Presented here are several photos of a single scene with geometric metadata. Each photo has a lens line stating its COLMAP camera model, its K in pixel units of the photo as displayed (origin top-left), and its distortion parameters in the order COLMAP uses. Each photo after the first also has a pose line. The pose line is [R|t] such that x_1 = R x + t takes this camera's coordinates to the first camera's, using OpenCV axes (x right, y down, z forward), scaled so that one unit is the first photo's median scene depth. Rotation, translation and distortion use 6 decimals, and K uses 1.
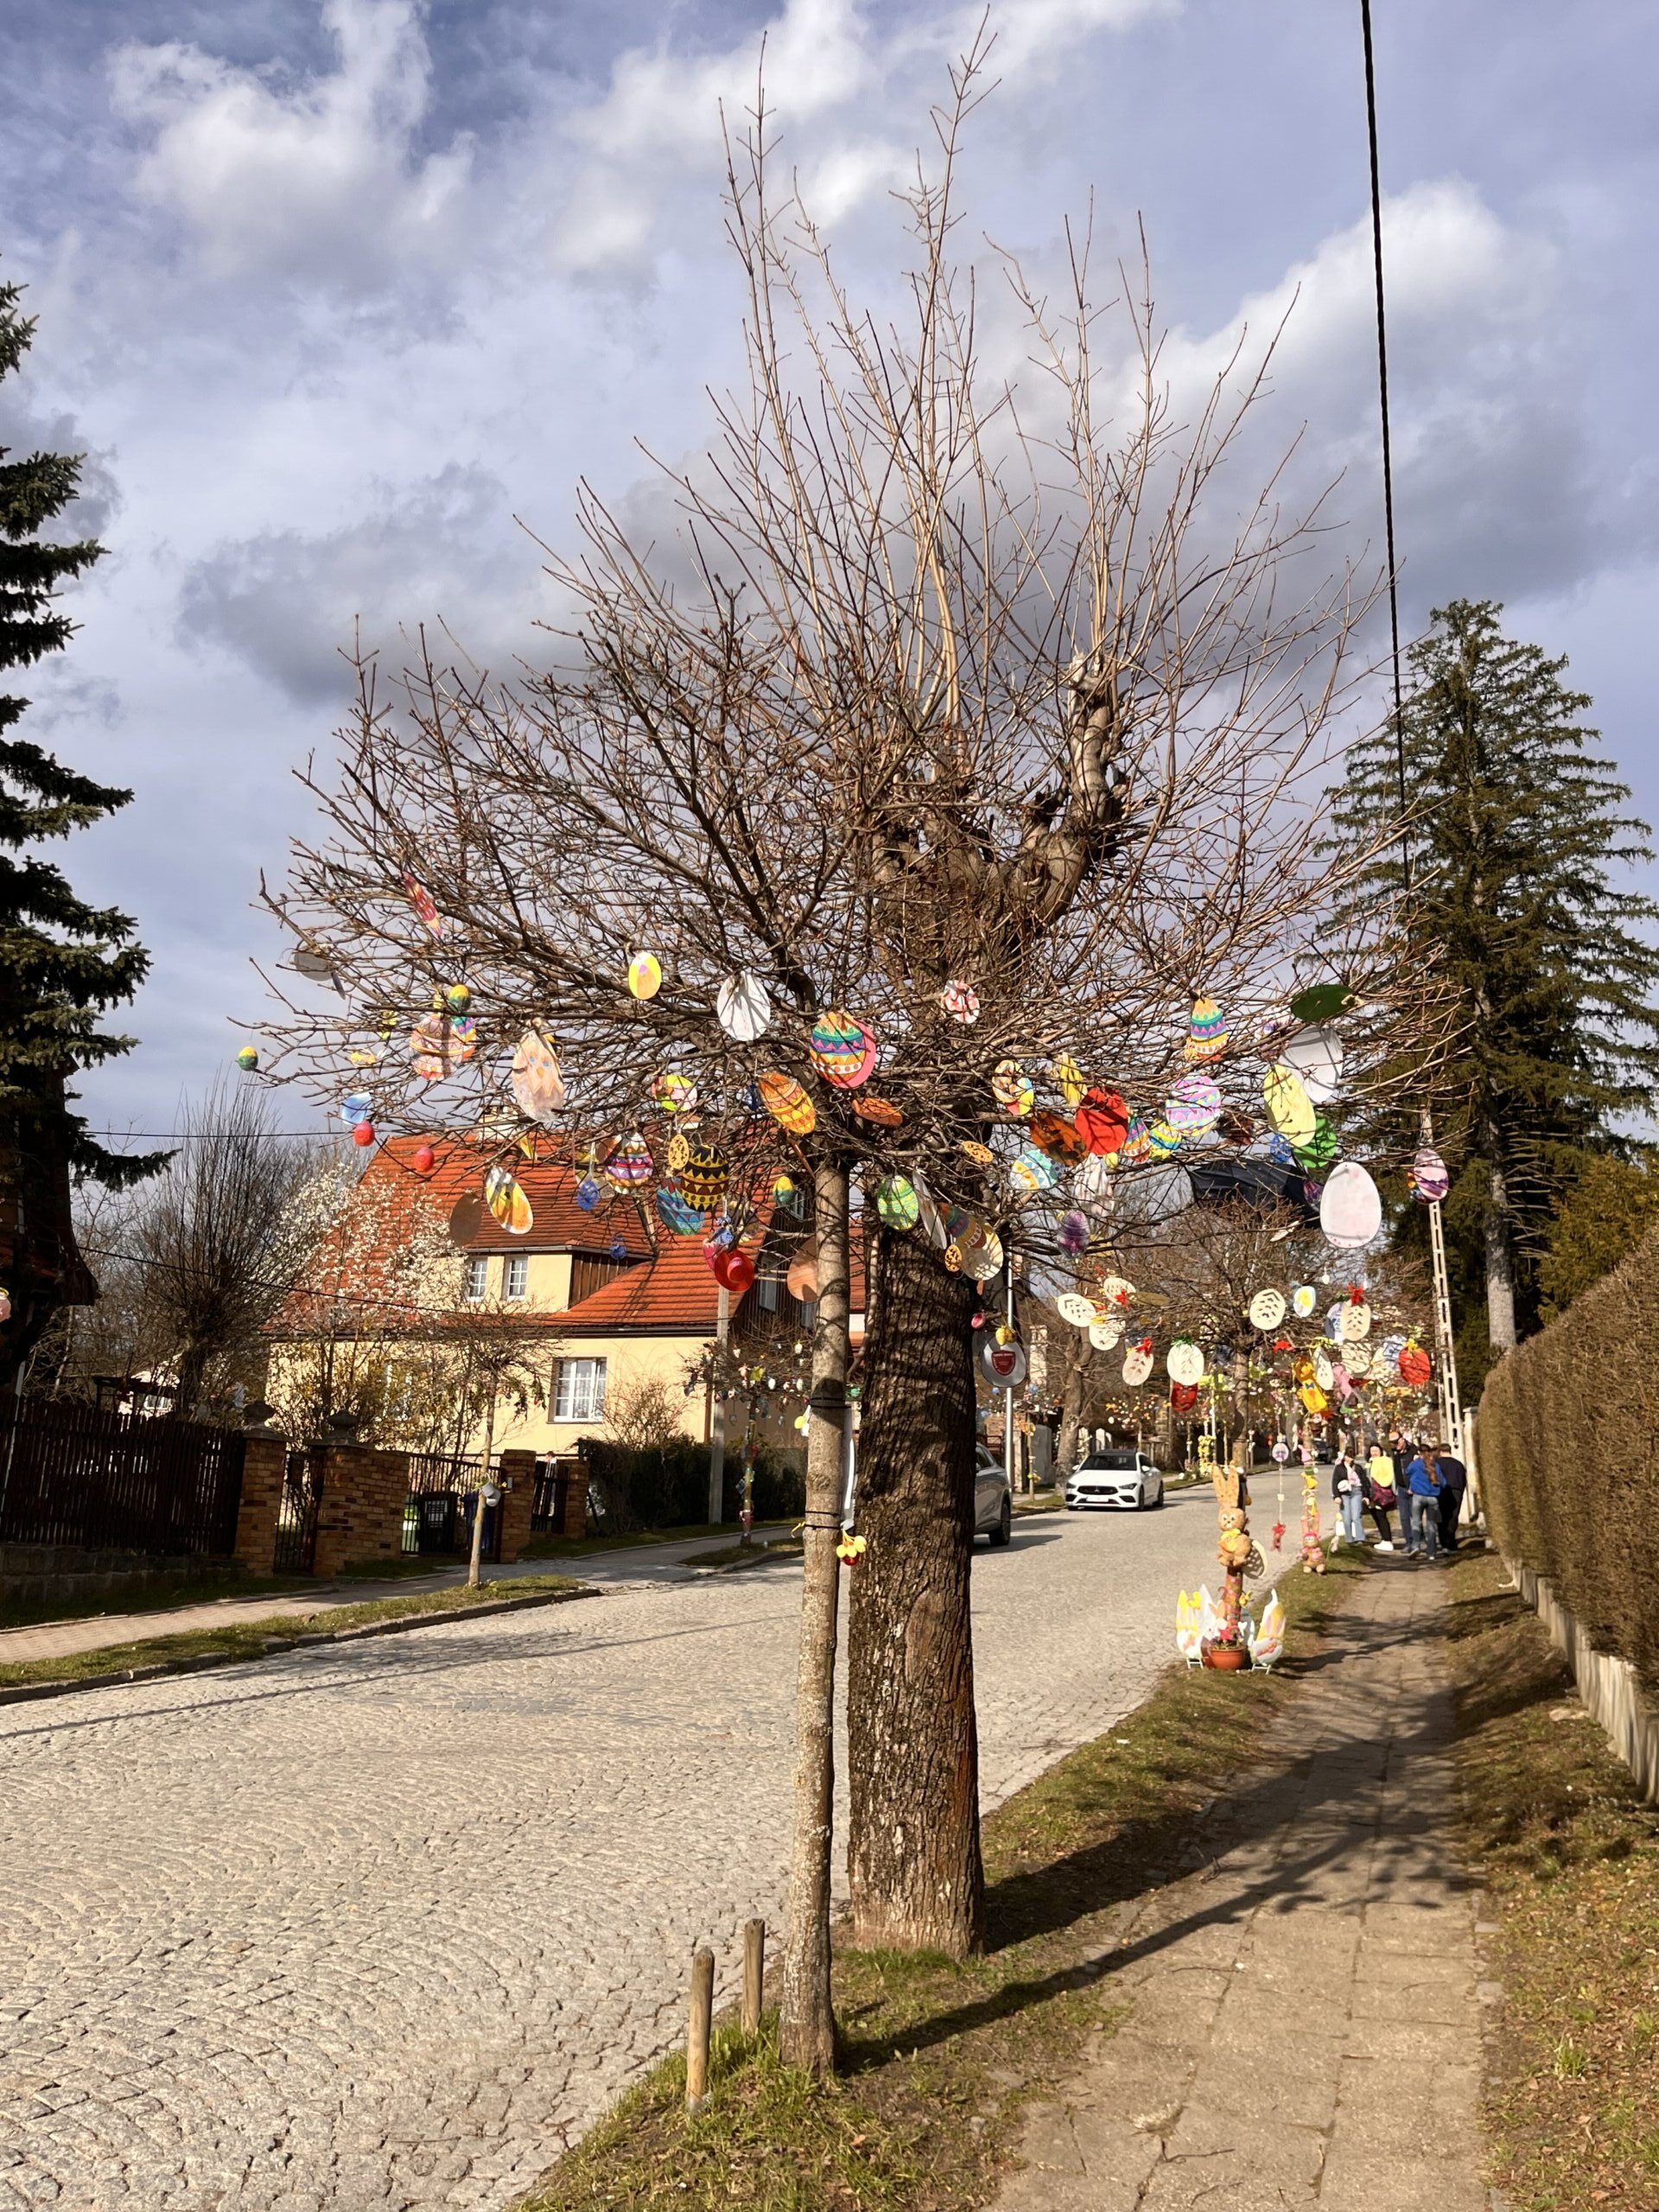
lens RADIAL K [[1834.5, 0, 868.7], [0, 1834.5, 1076.1], [0, 0, 1]] dist [0.029330, -0.027918]
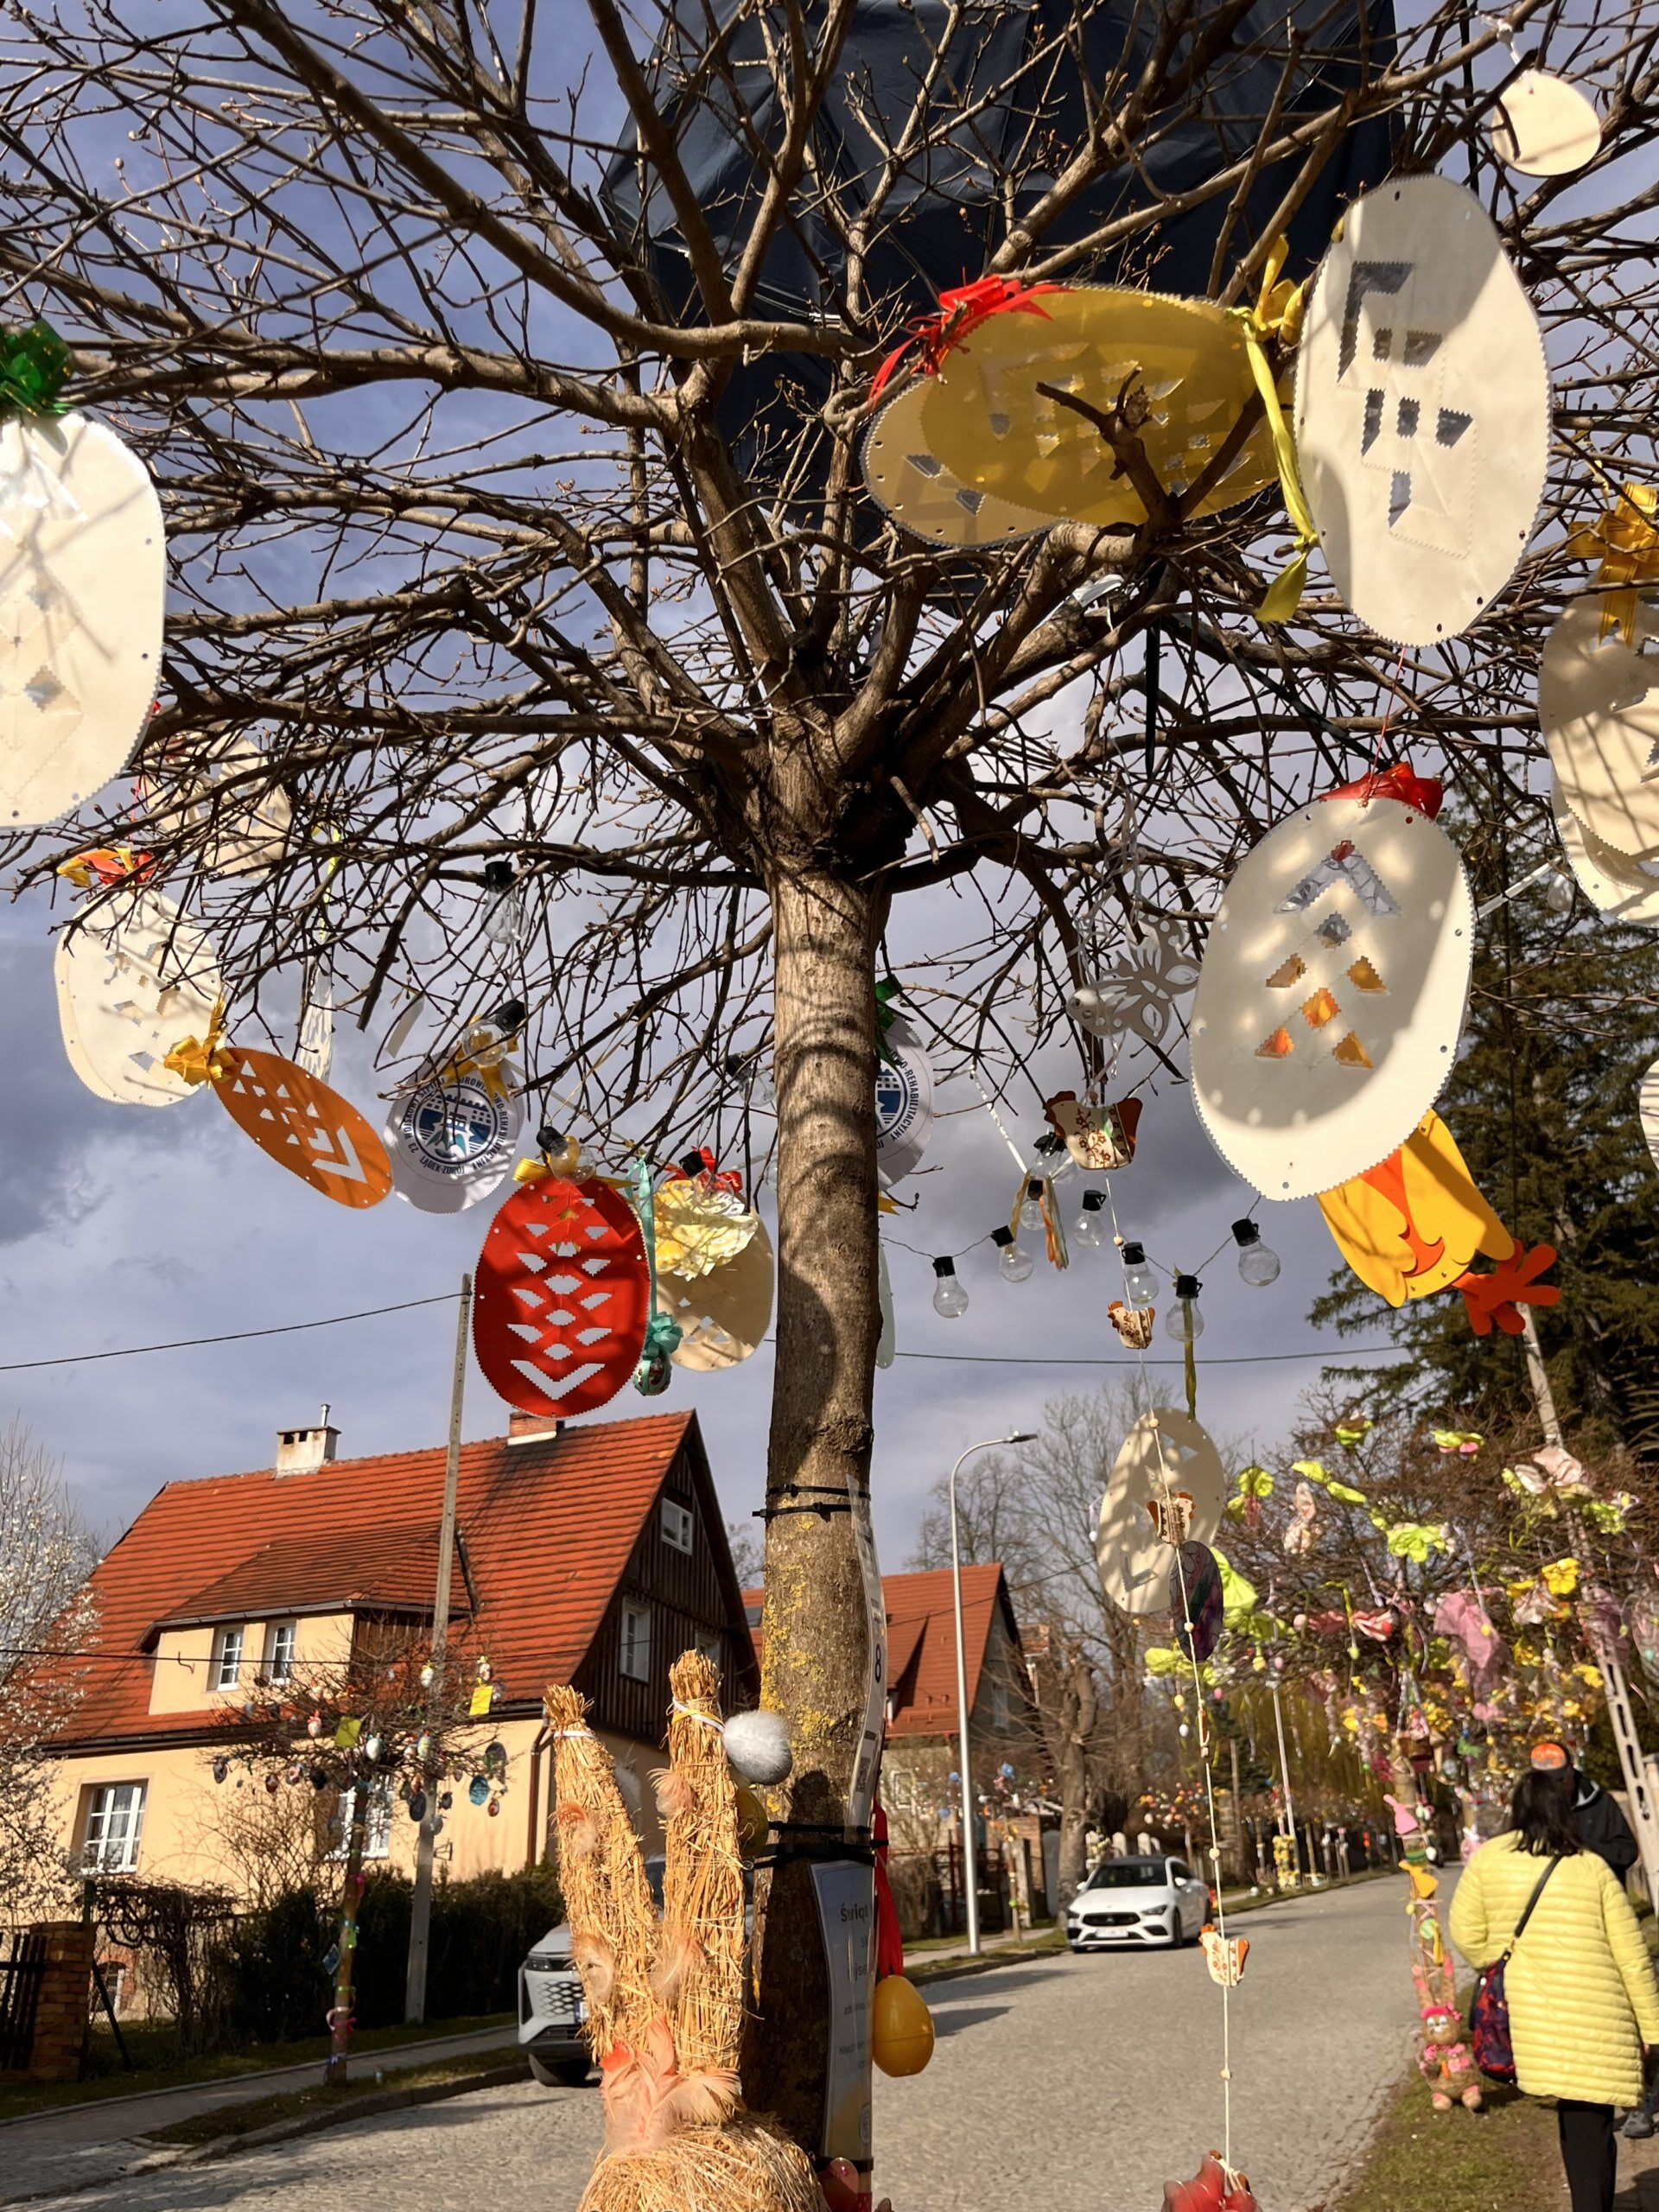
lens RADIAL K [[1834.5, 0, 841.5], [0, 1834.5, 1116.7], [0, 0, 1]] dist [0.029330, -0.027918]
pose [[0.997223, -0.069803, -0.025954, 0.062023], [0.063459, 0.978868, -0.194397, 0.058560], [0.038975, 0.192210, 0.980580, 0.259612]]
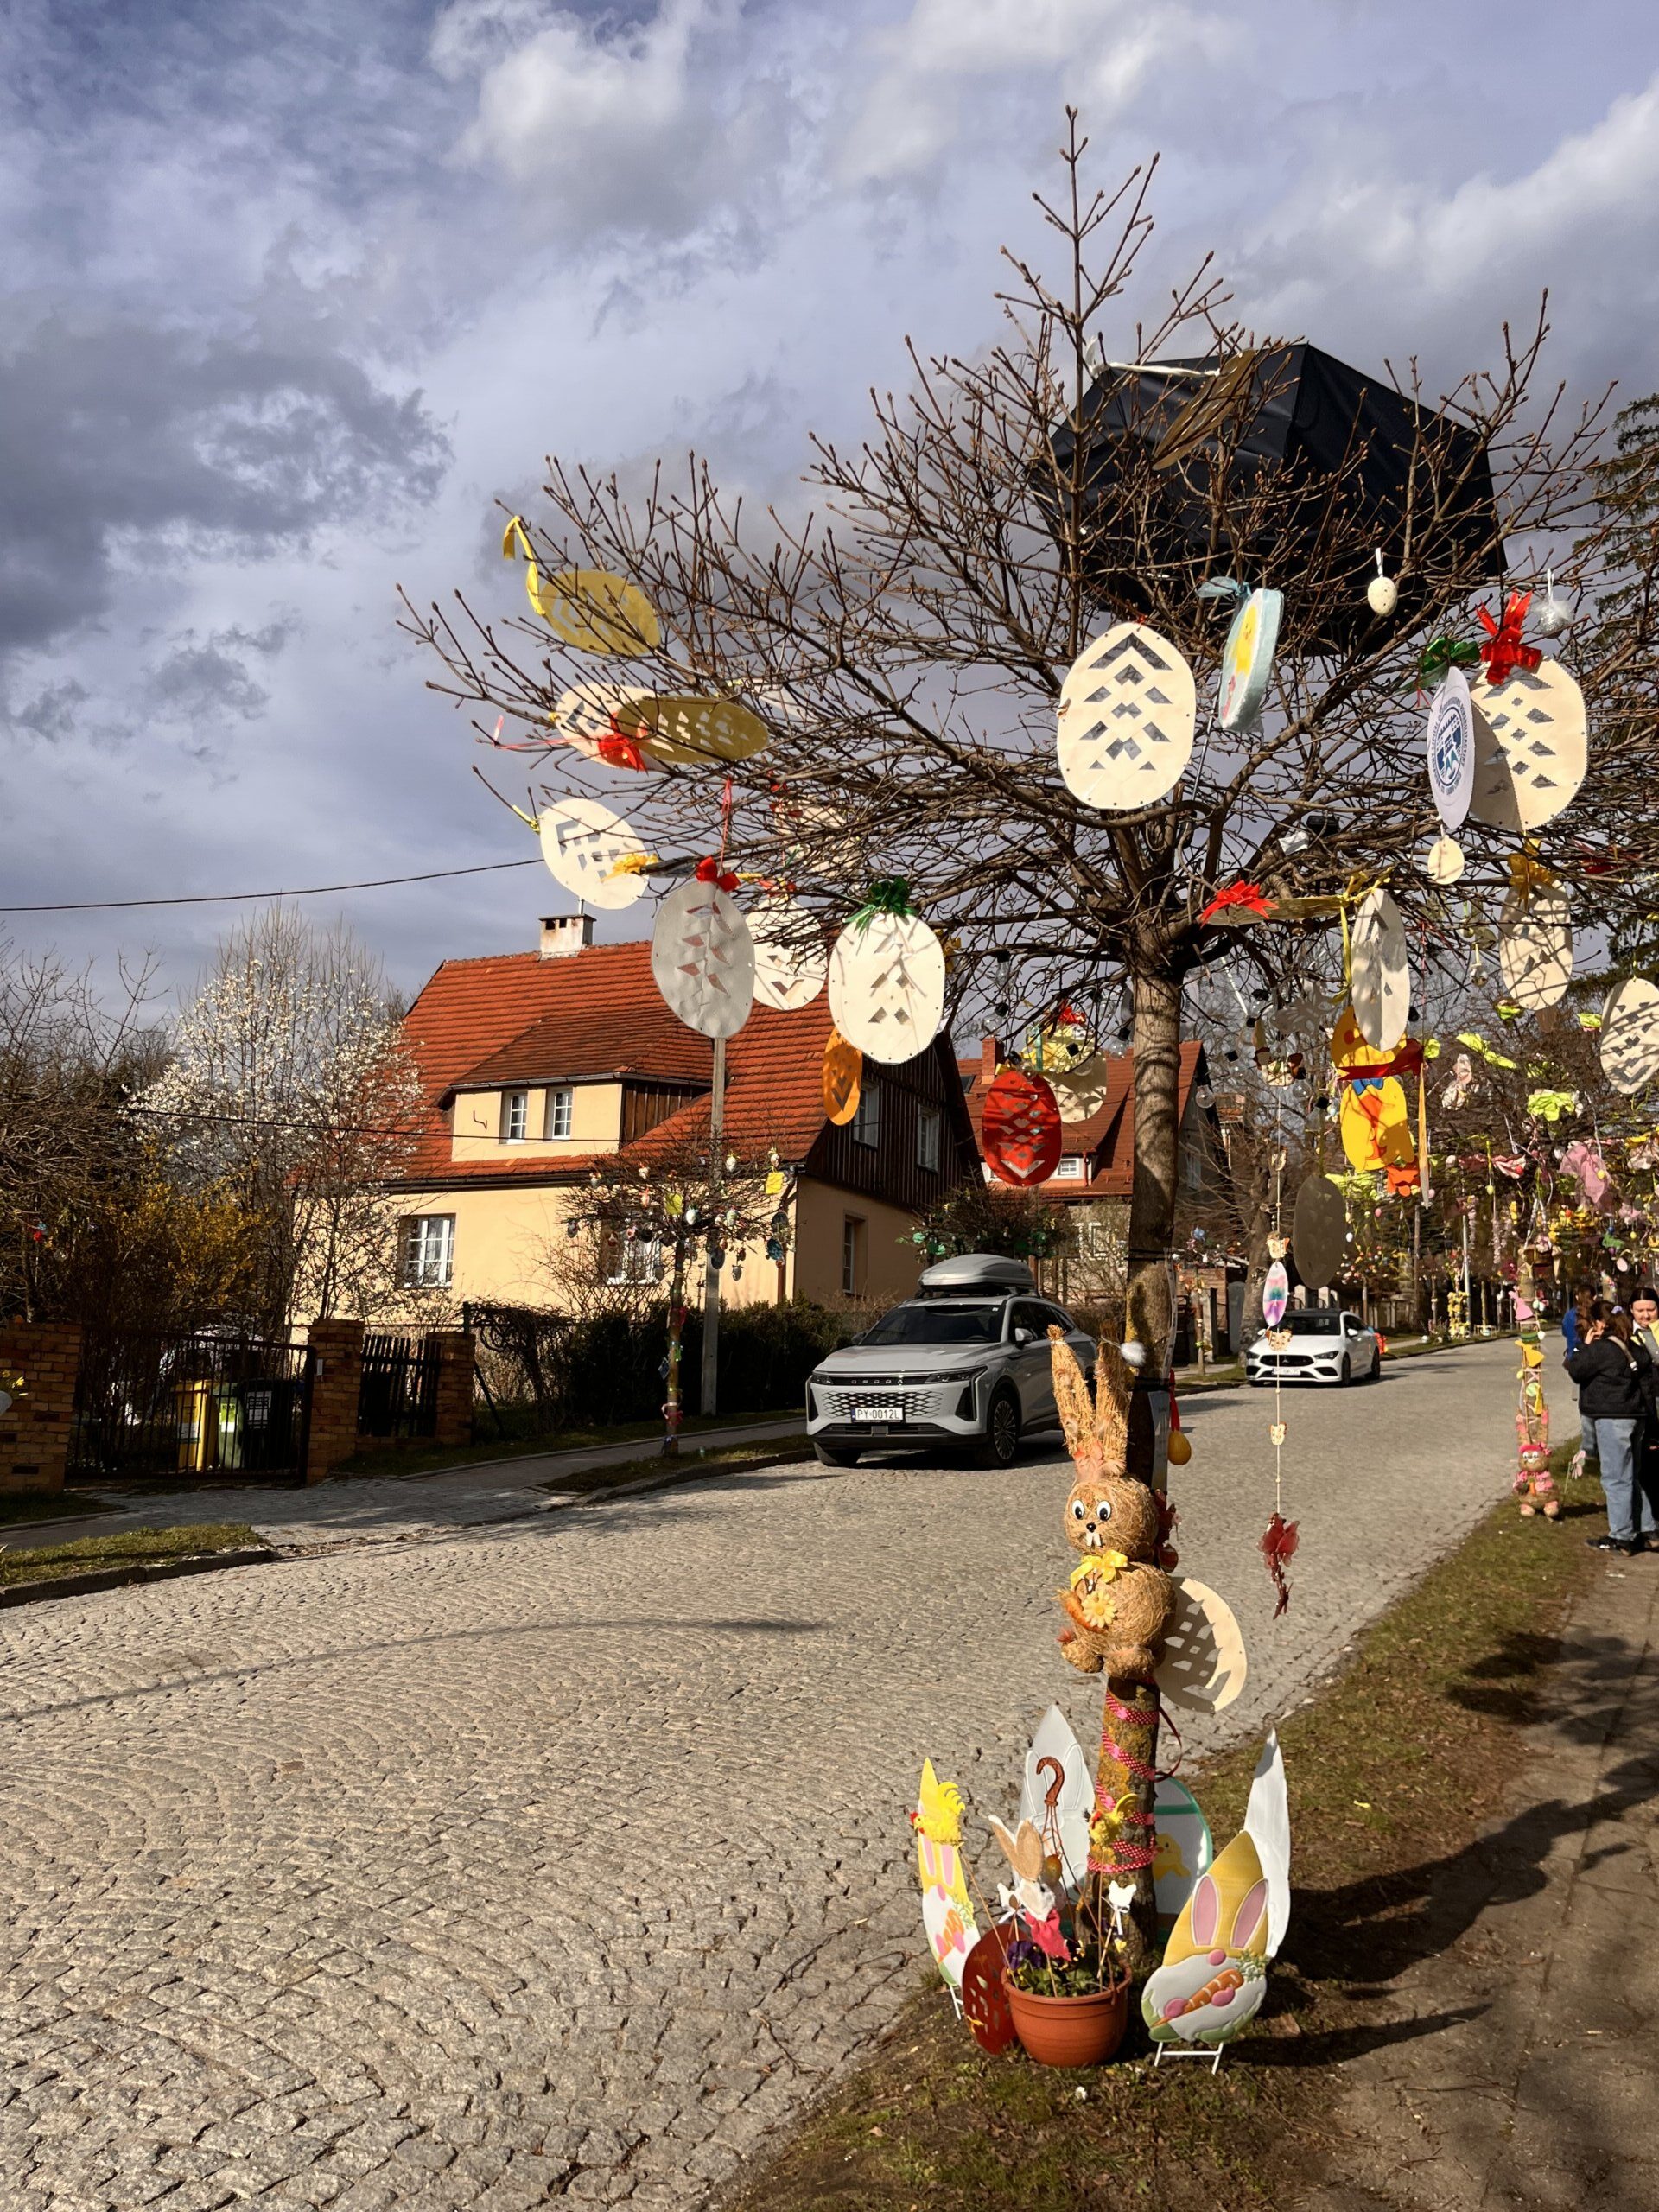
lens RADIAL K [[1834.5, 0, 824.8], [0, 1834.5, 1092.7], [0, 0, 1]] dist [0.029330, -0.027918]
pose [[0.986525, -0.034038, -0.160034, 0.059024], [0.046571, 0.996078, 0.075229, 0.043609], [0.156846, -0.081669, 0.984241, 0.206618]]
